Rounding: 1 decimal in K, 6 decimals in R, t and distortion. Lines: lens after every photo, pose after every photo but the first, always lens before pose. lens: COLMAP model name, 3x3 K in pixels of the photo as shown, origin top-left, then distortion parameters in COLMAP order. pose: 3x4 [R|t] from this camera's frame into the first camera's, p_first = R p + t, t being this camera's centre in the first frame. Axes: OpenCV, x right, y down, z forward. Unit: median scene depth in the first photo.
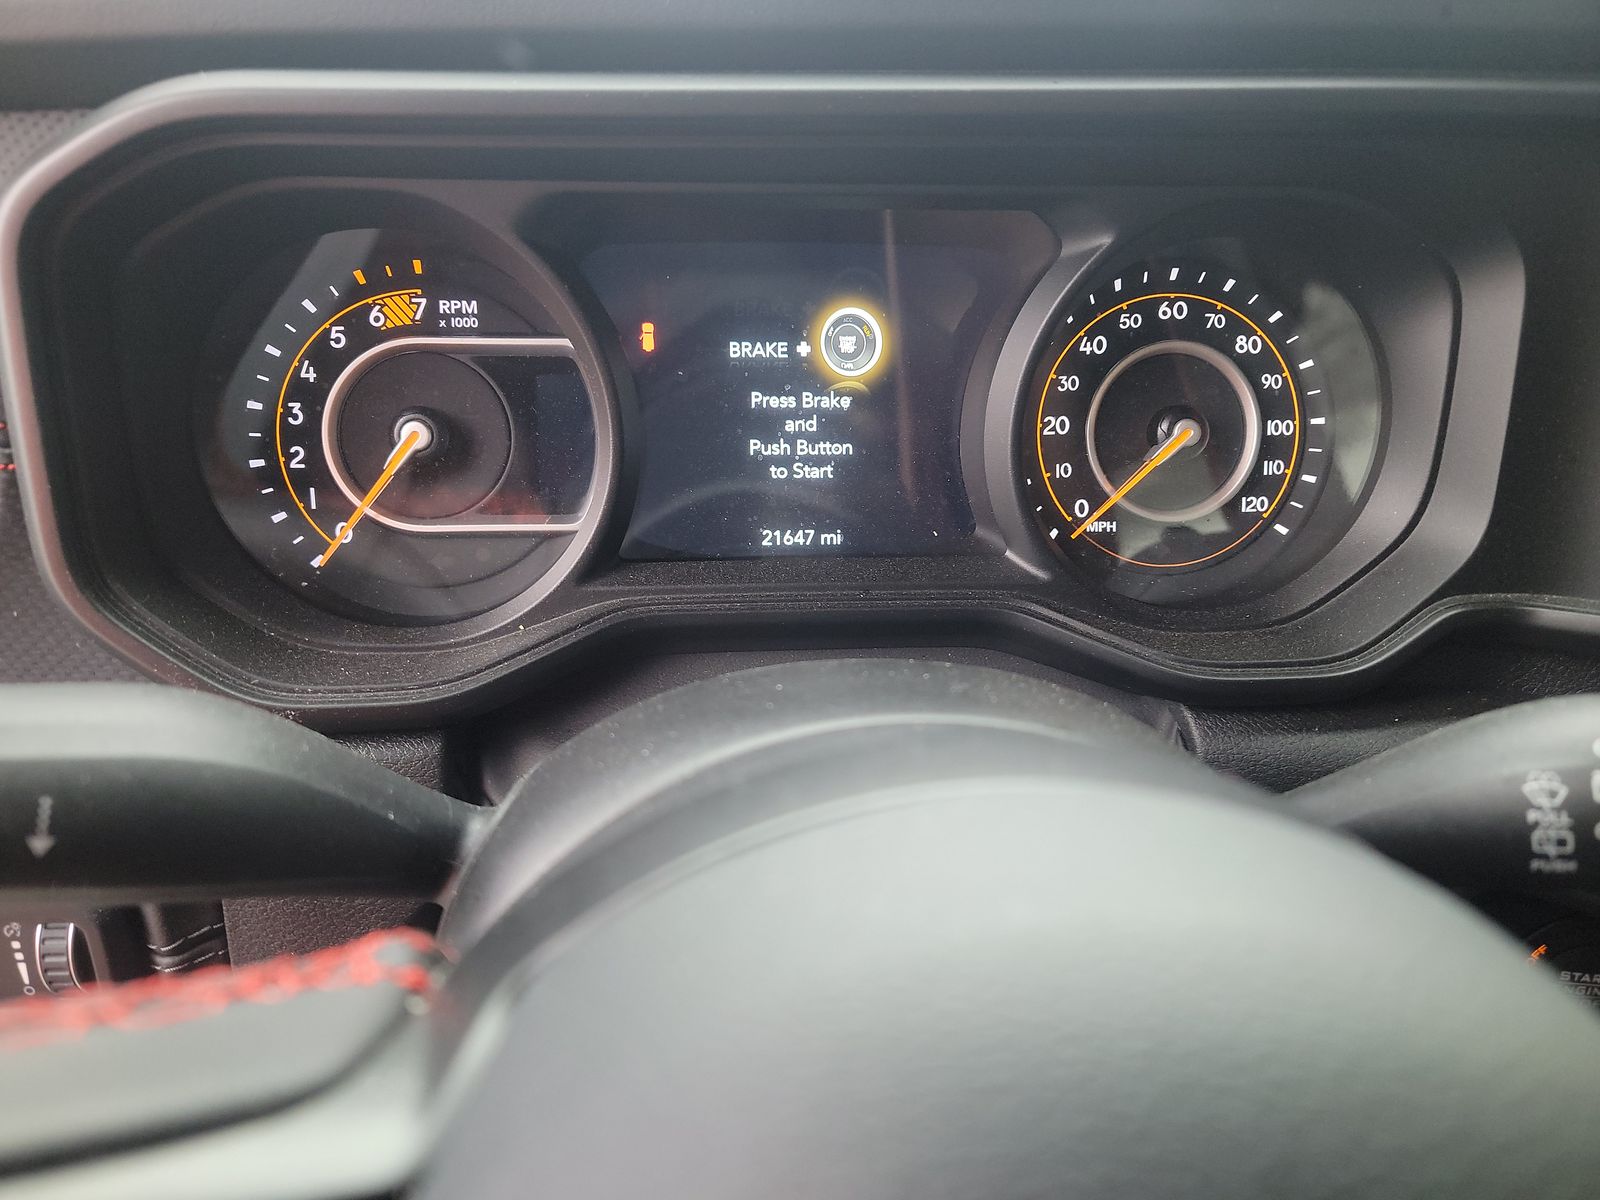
lens RADIAL K [[1143.1, 0, 814.6], [0, 1143.1, 584.1], [0, 0, 1]] dist [0.051481, -0.040939]
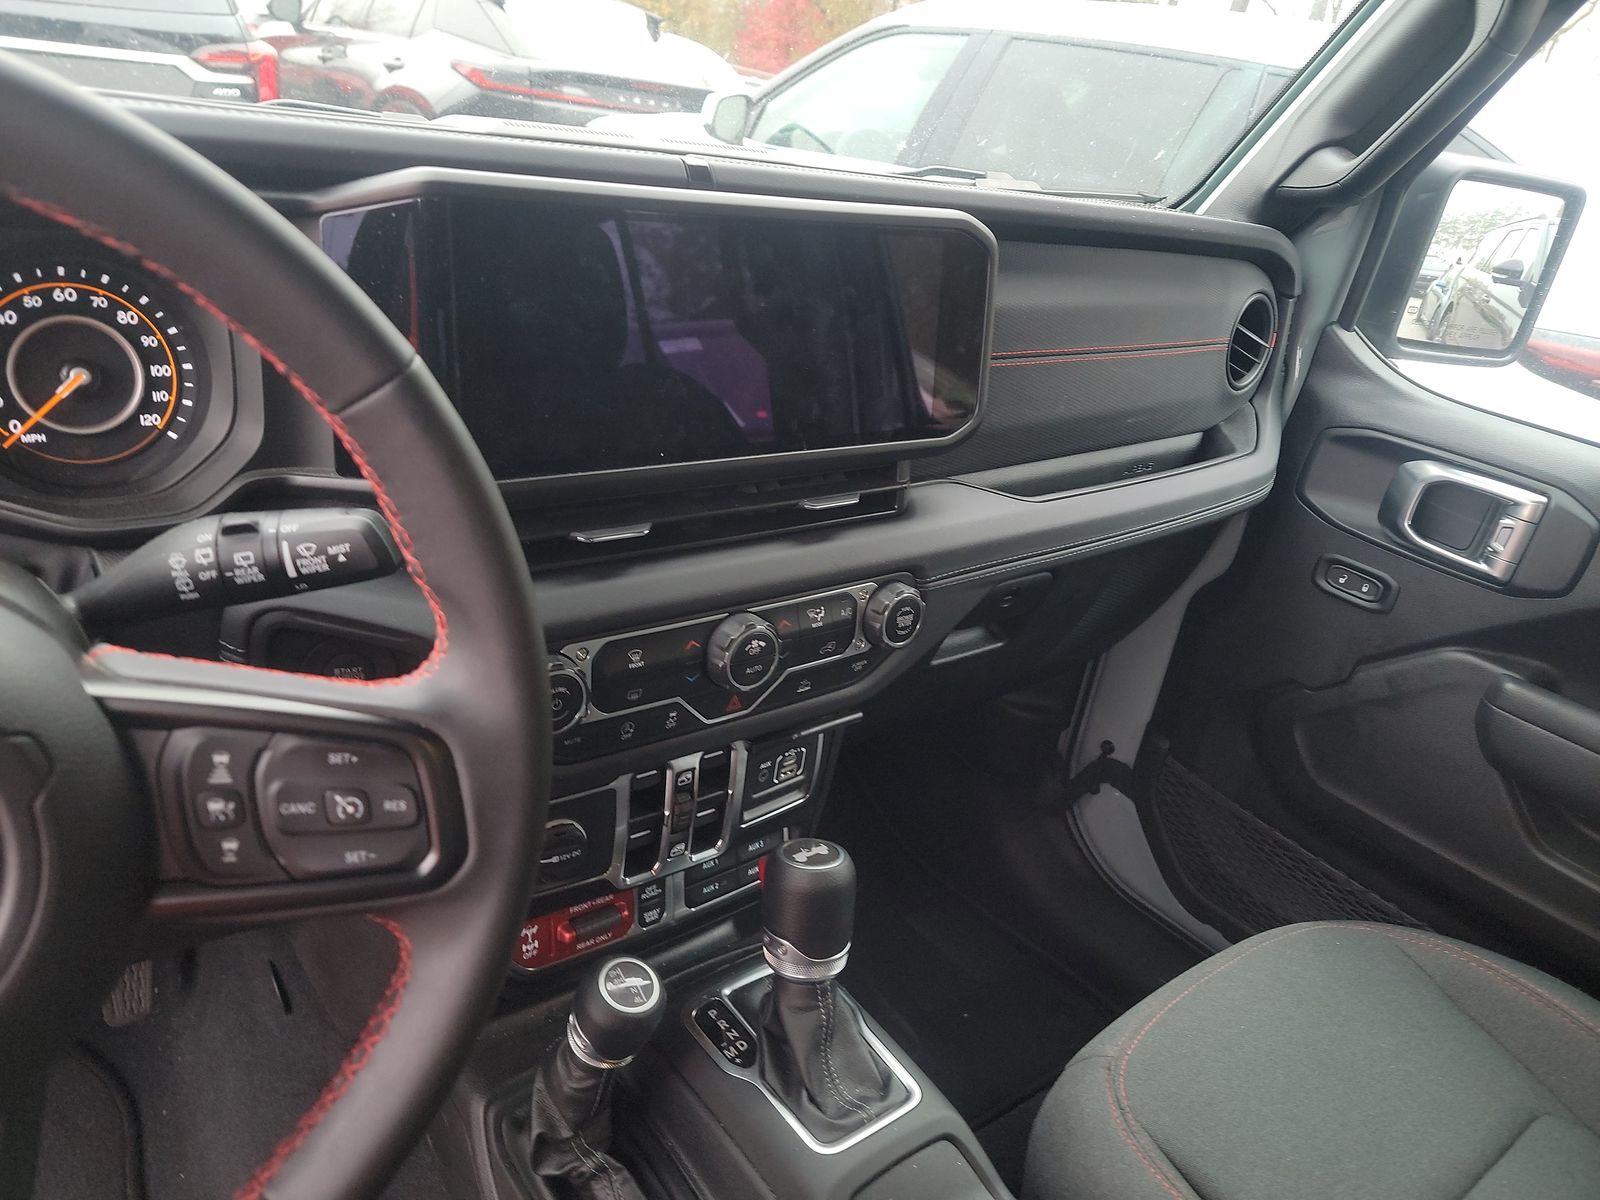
lens RADIAL K [[1103.5, 0, 753.5], [0, 1103.5, 590.5], [0, 0, 1]] dist [0.053991, -0.065937]
pose [[0.842146, -0.113528, 0.527164, 0.256678], [0.057379, 0.990903, 0.121735, 0.024631], [-0.536188, -0.072271, 0.840999, -0.774779]]
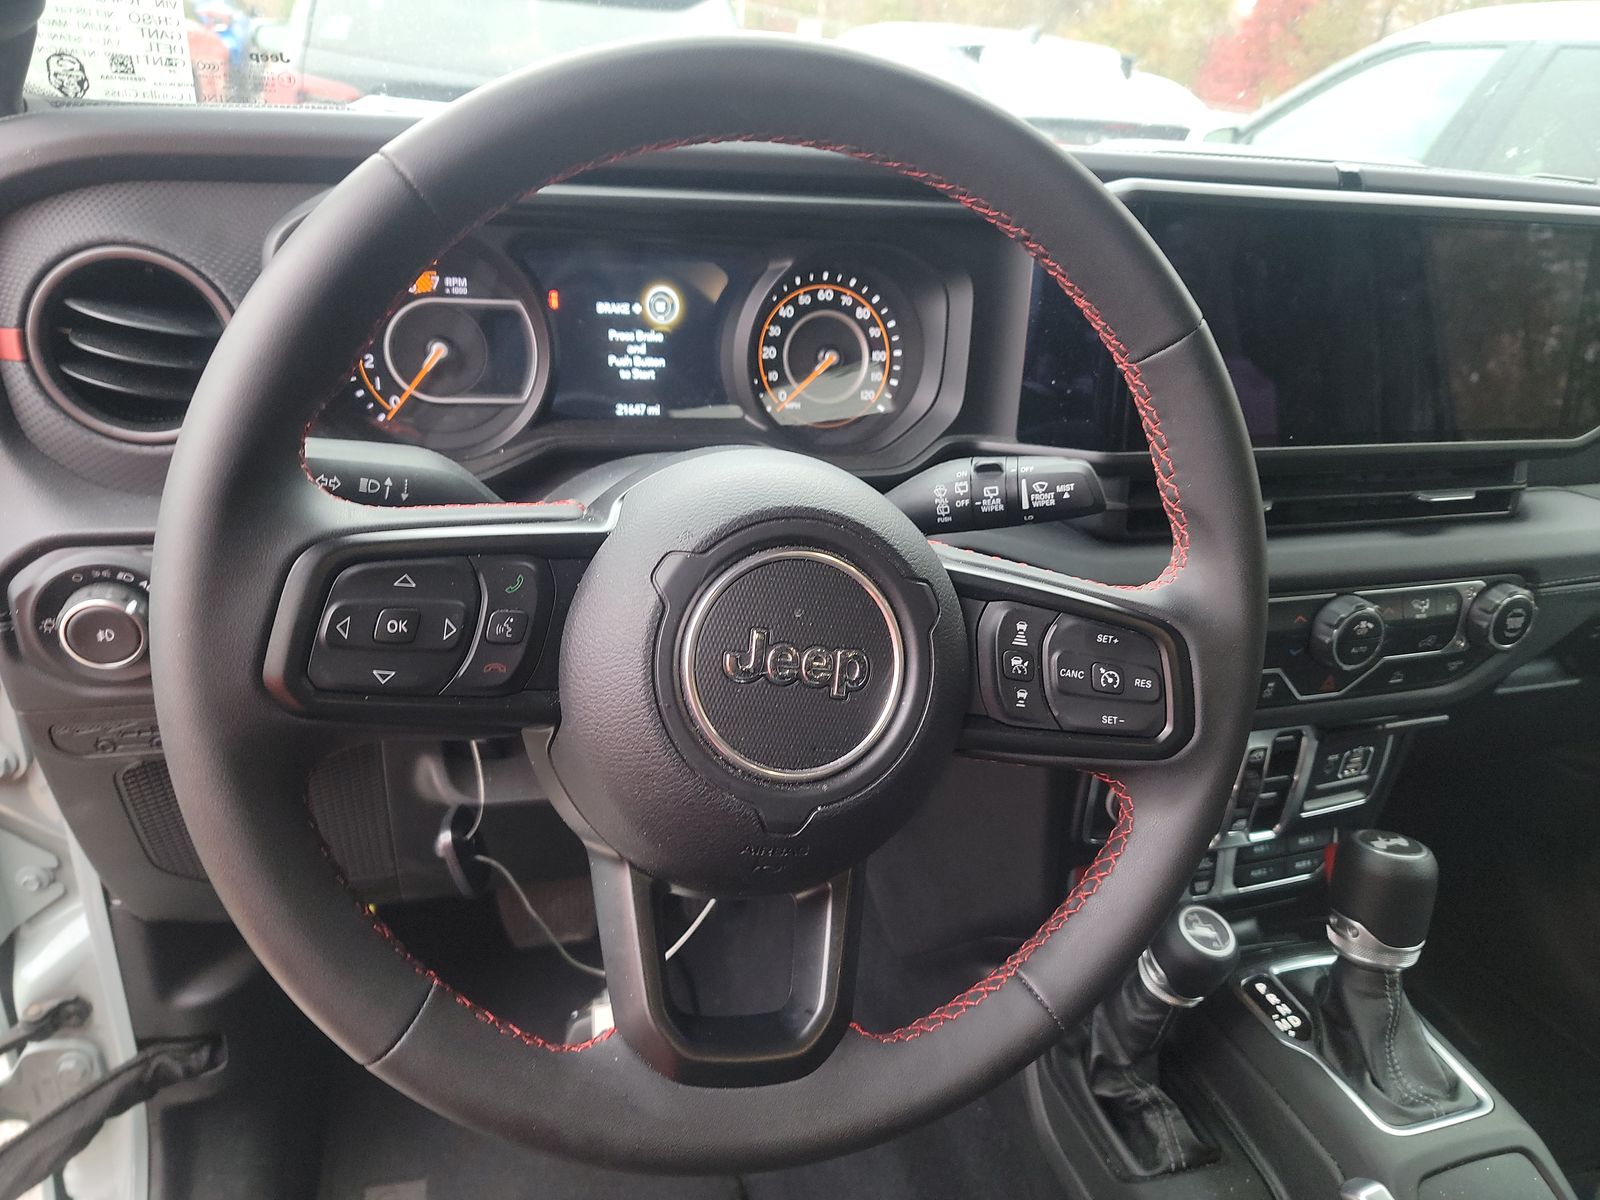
lens RADIAL K [[1096.3, 0, 800.0], [0, 1096.3, 600.0], [0, 0, 1]] dist [0.011498, -0.005227]
pose [[0.975505, -0.029294, 0.218016, -0.158779], [0.010668, 0.996227, 0.086125, 0.122689], [-0.219716, -0.081690, 0.972138, -0.870536]]
